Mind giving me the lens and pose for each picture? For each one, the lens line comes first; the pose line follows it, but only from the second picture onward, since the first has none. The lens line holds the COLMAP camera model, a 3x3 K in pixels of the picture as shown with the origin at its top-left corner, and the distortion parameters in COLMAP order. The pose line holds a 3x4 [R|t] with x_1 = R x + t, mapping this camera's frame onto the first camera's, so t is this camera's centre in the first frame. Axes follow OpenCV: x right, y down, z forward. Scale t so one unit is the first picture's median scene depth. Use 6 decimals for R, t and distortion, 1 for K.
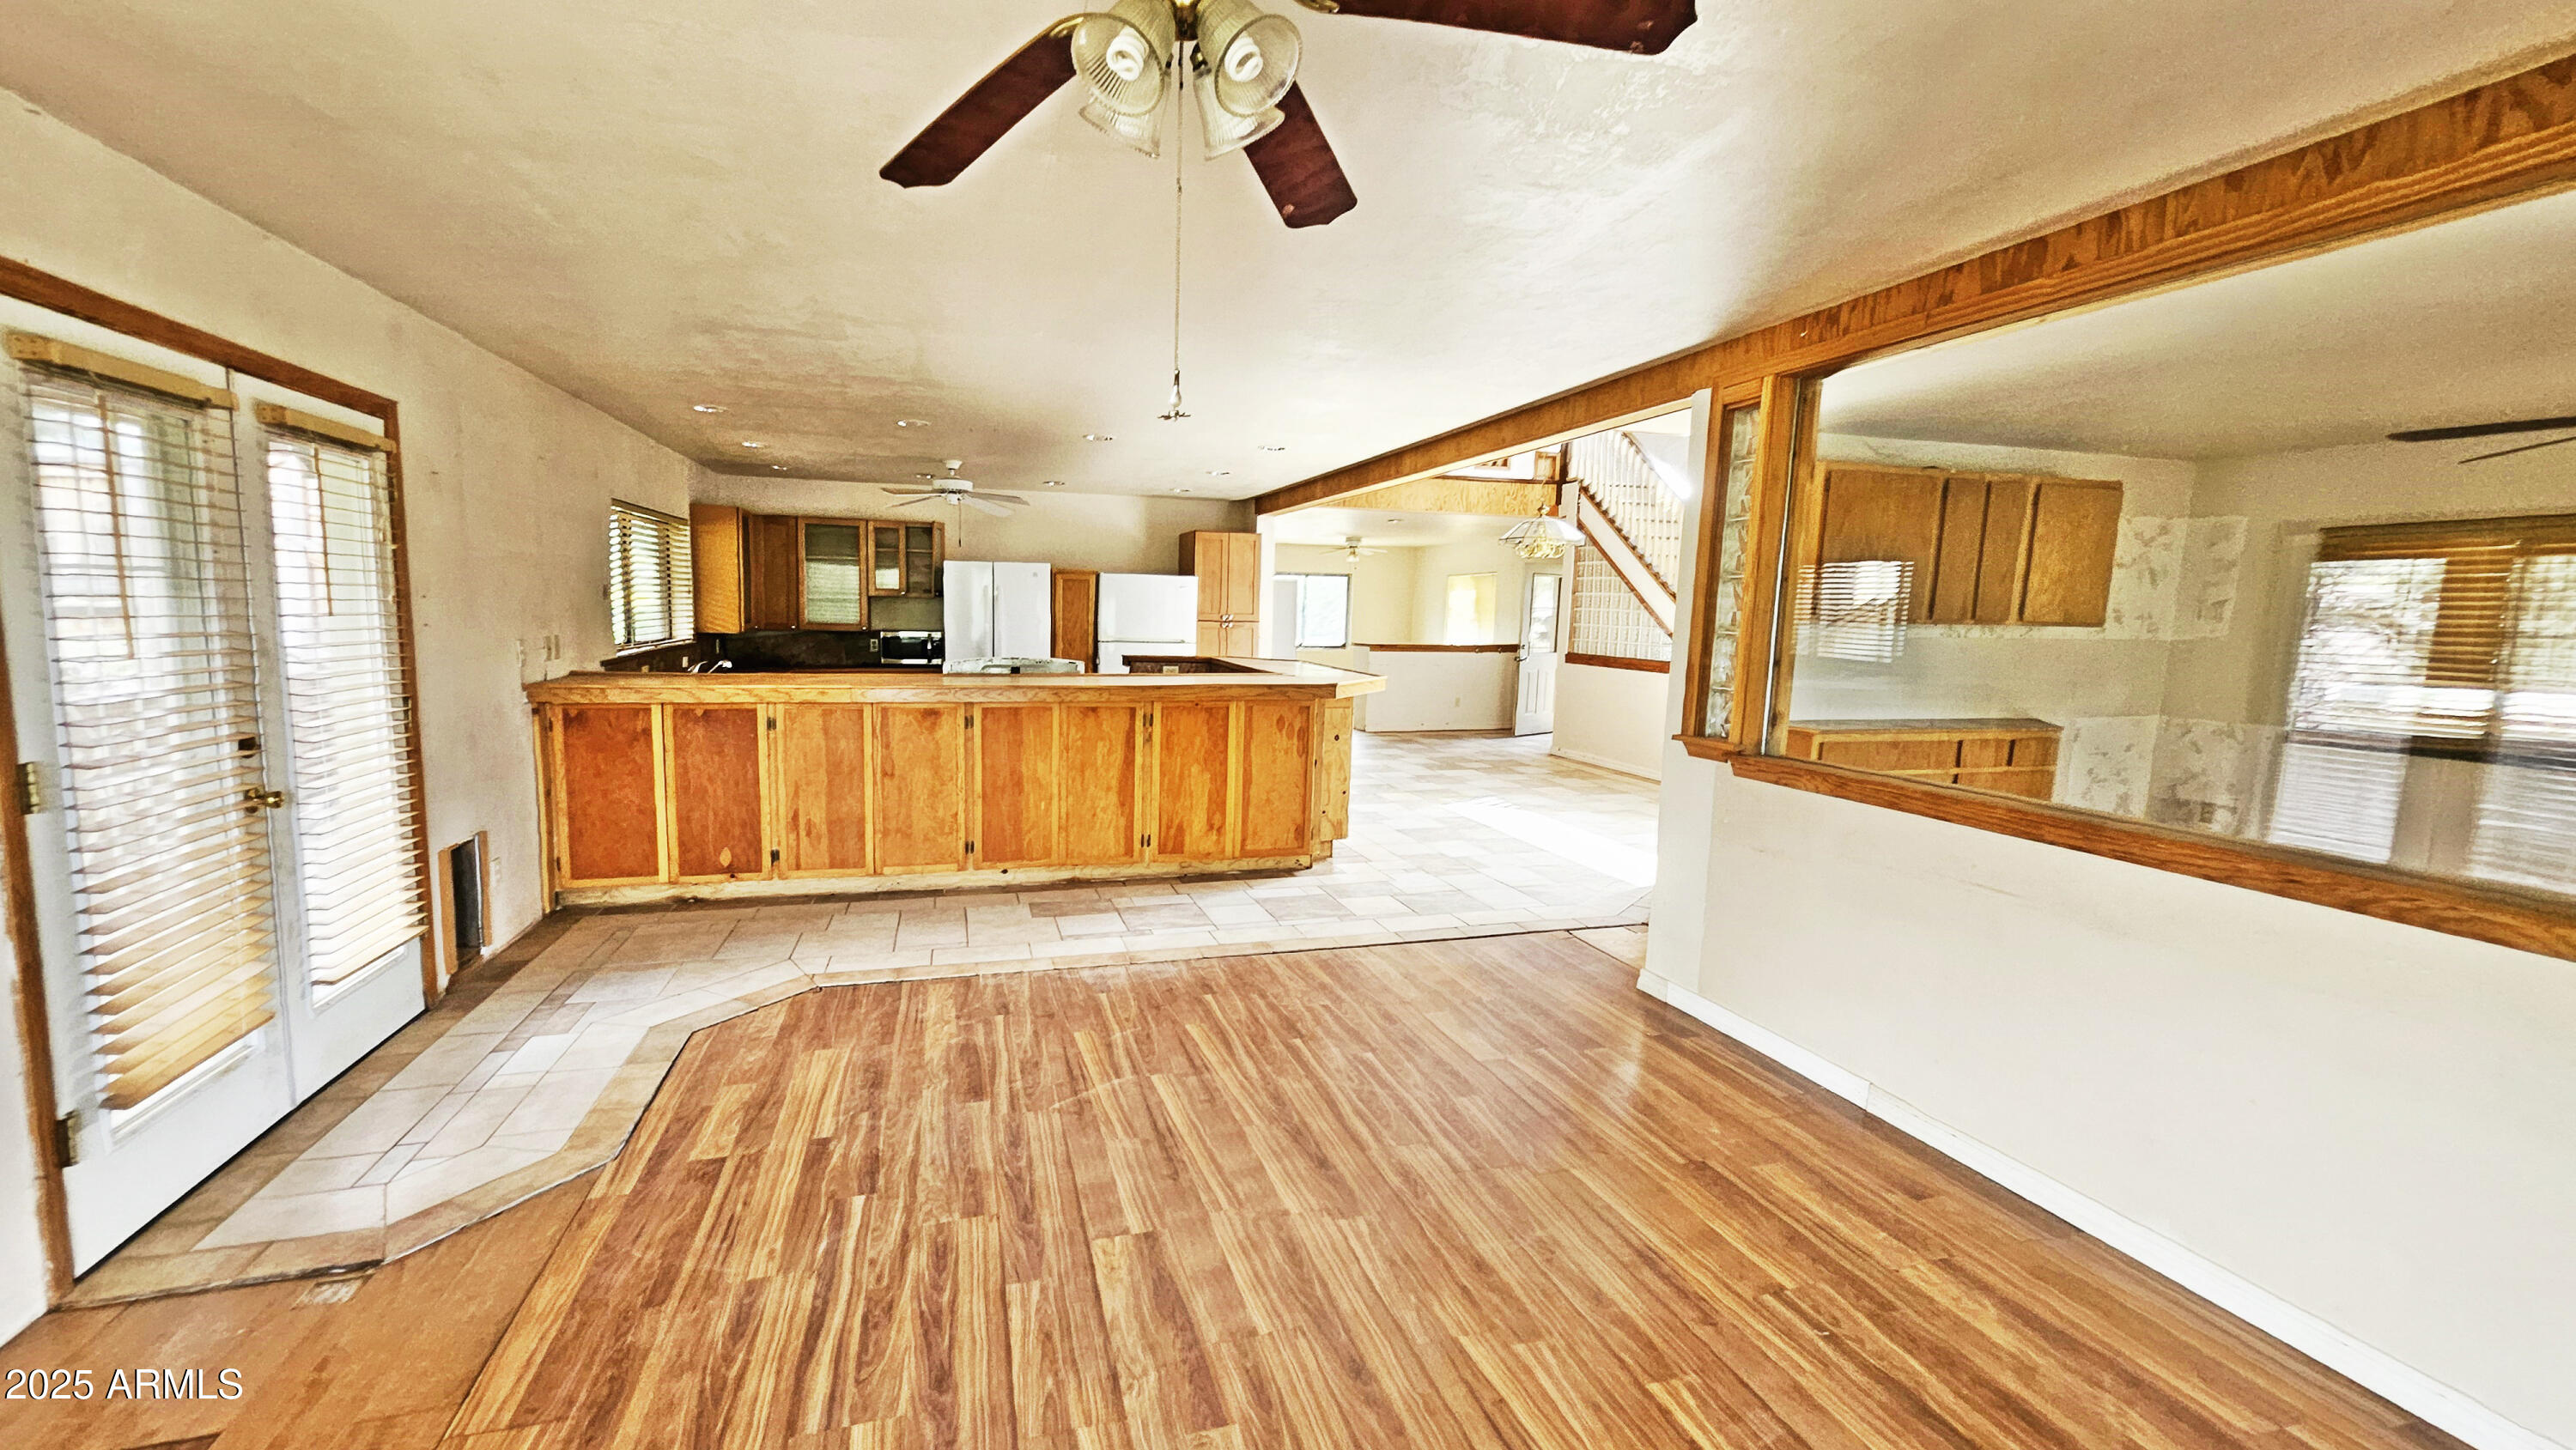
lens RADIAL K [[1043.0, 0, 1244.1], [0, 1043.0, 706.9], [0, 0, 1]] dist [0.001906, 0.000350]
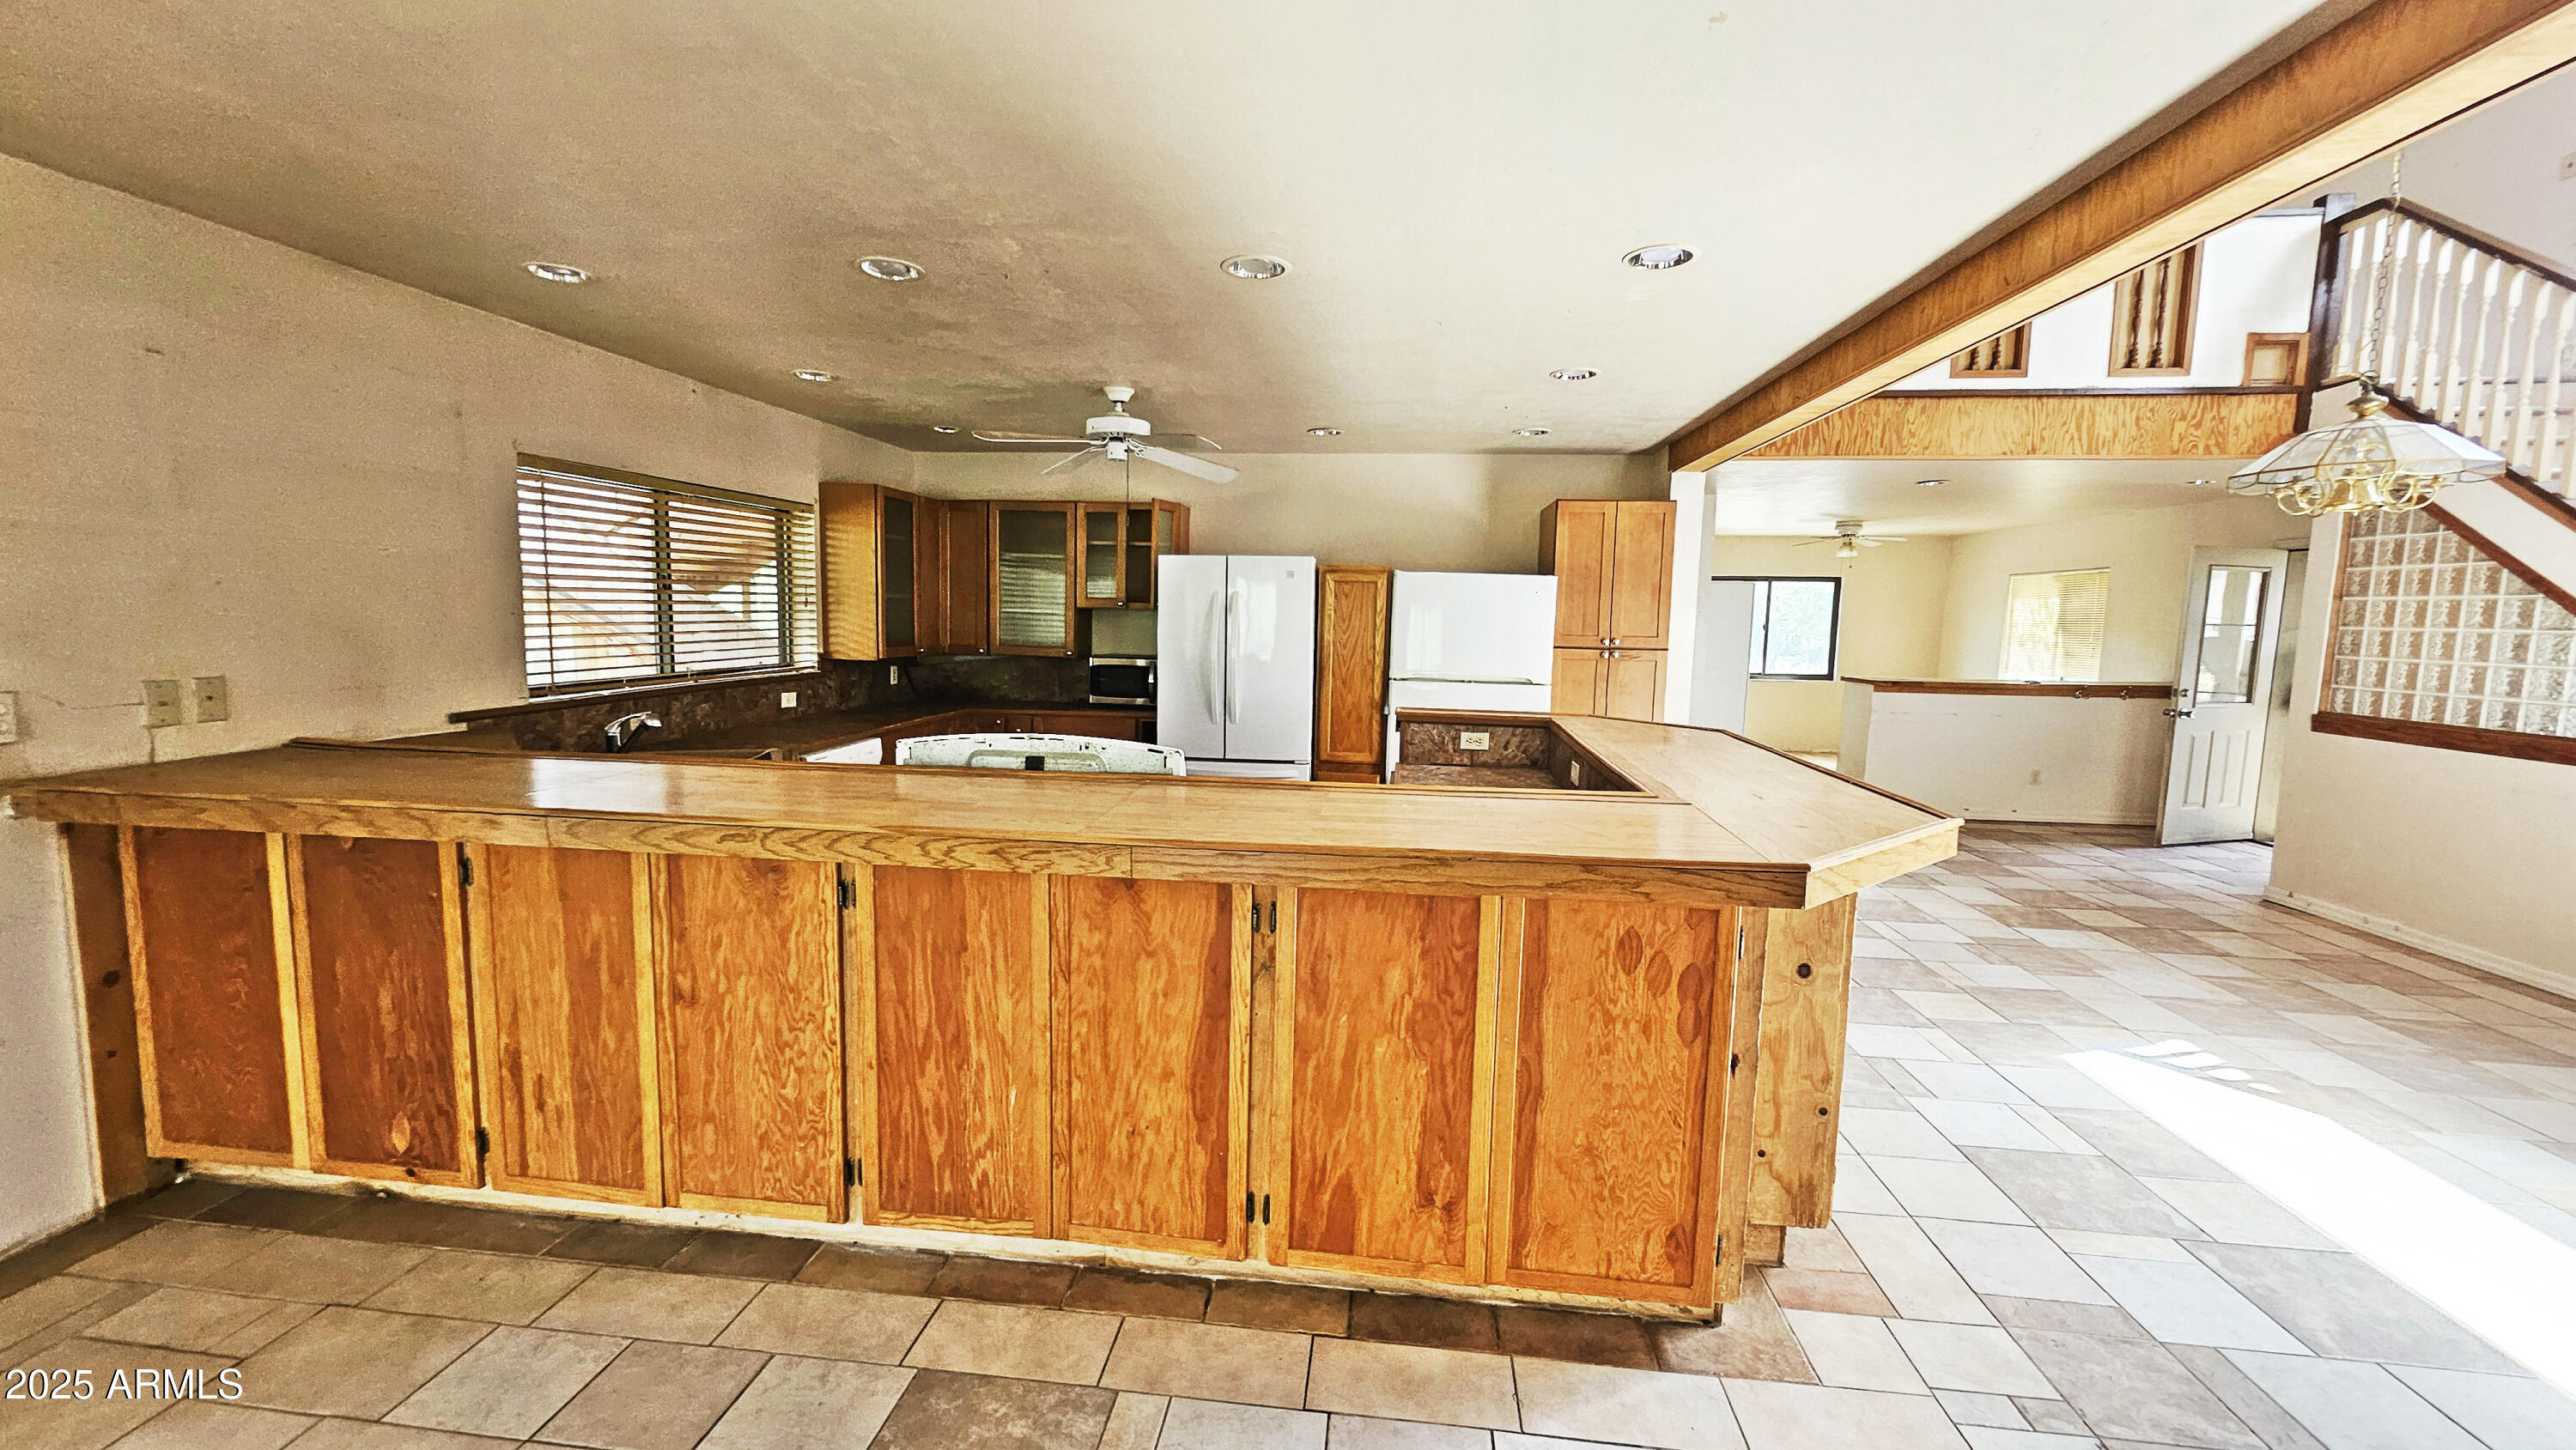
lens RADIAL K [[1043.0, 0, 1244.1], [0, 1043.0, 706.9], [0, 0, 1]] dist [0.001906, 0.000350]
pose [[0.915879, 0.033866, -0.400024, 0.041824], [-0.038853, 0.999235, -0.004362, -0.048161], [0.399571, 0.019537, 0.916494, 0.470895]]
